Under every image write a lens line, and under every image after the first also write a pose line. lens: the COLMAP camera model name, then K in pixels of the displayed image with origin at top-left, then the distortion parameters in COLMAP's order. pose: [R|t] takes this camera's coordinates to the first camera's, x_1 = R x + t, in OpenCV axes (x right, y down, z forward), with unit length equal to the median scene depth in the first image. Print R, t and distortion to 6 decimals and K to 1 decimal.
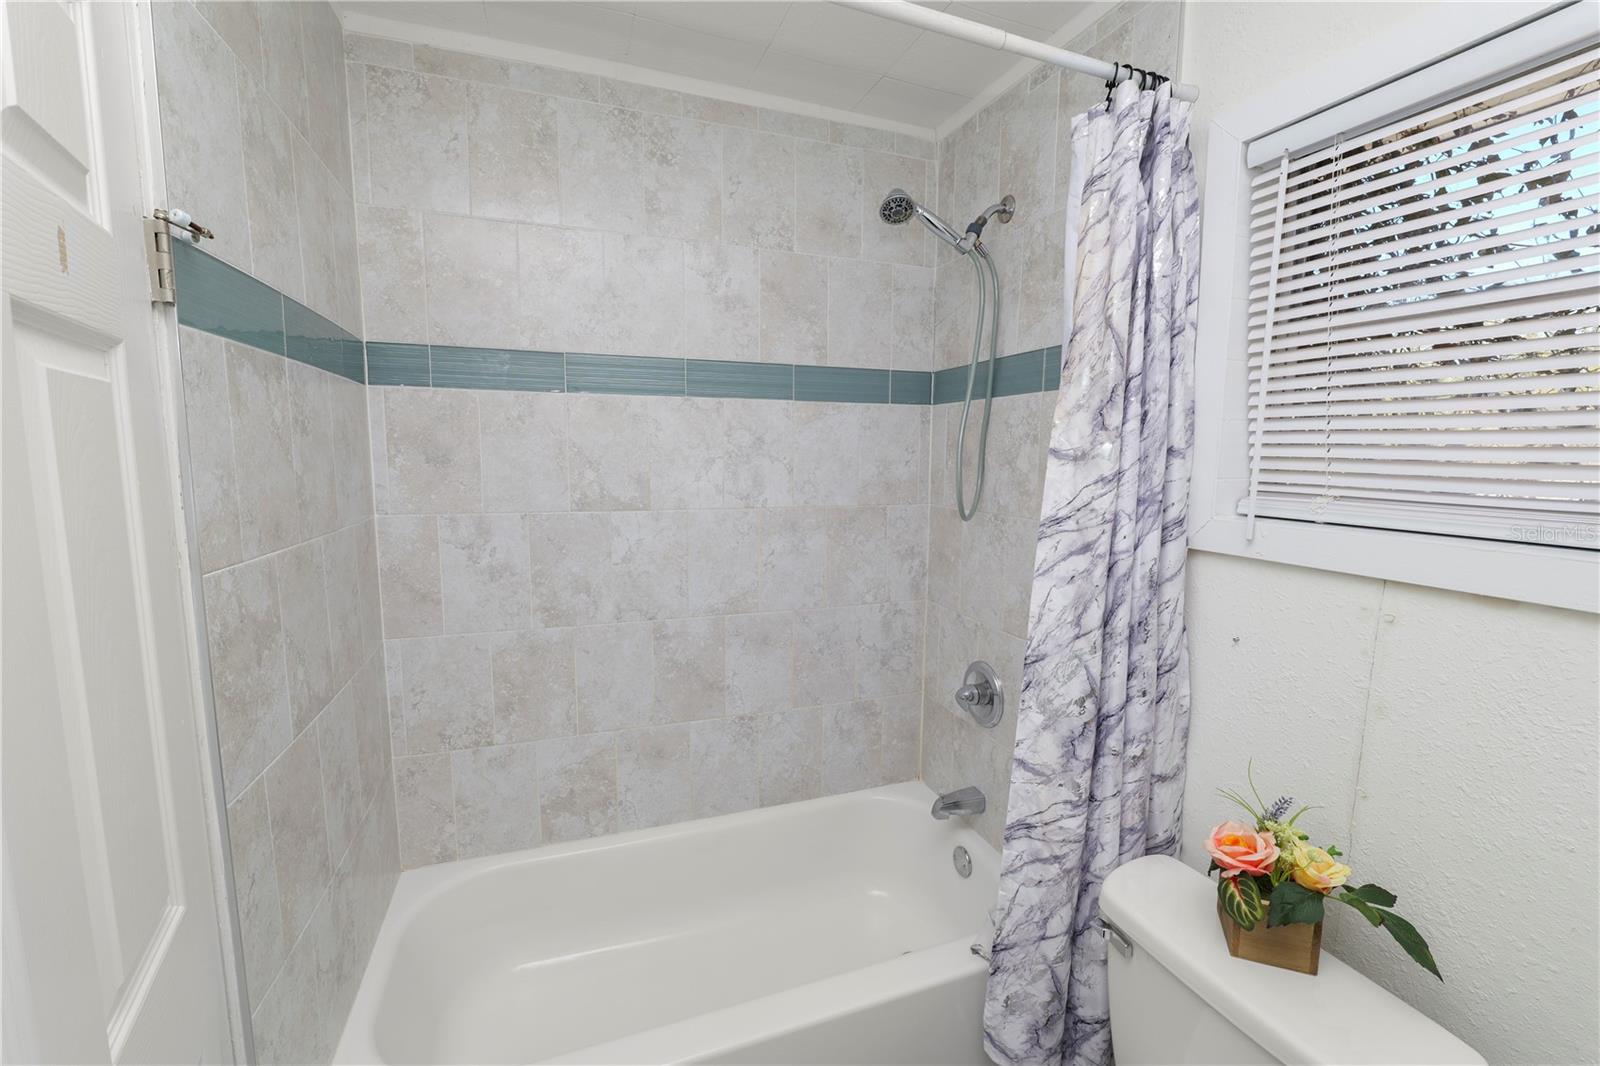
lens RADIAL K [[685.2, 0, 801.3], [0, 685.2, 524.5], [0, 0, 1]] dist [-0.032327, 0.038547]
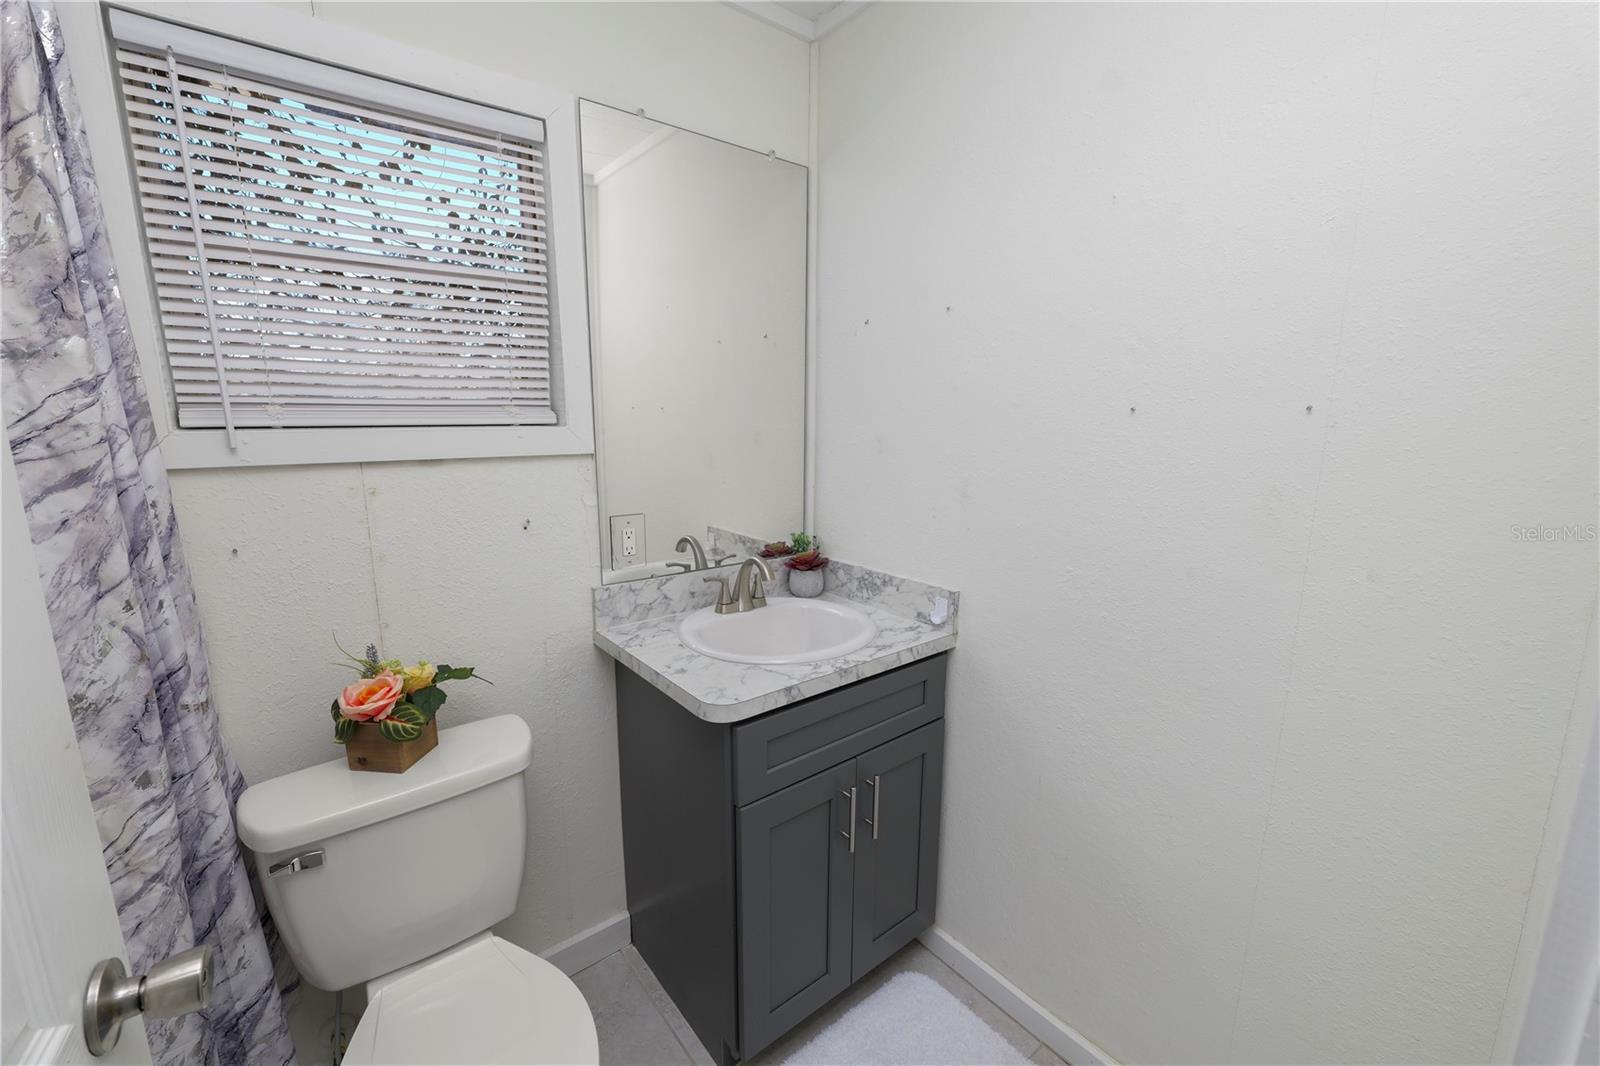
lens RADIAL K [[654.0, 0, 804.3], [0, 654.0, 526.7], [0, 0, 1]] dist [-0.011926, 0.001018]
pose [[-0.291859, -0.174031, 0.940495, -0.491555], [0.107980, 0.971026, 0.213189, 0.021265], [-0.950346, 0.163776, -0.264611, 0.439676]]
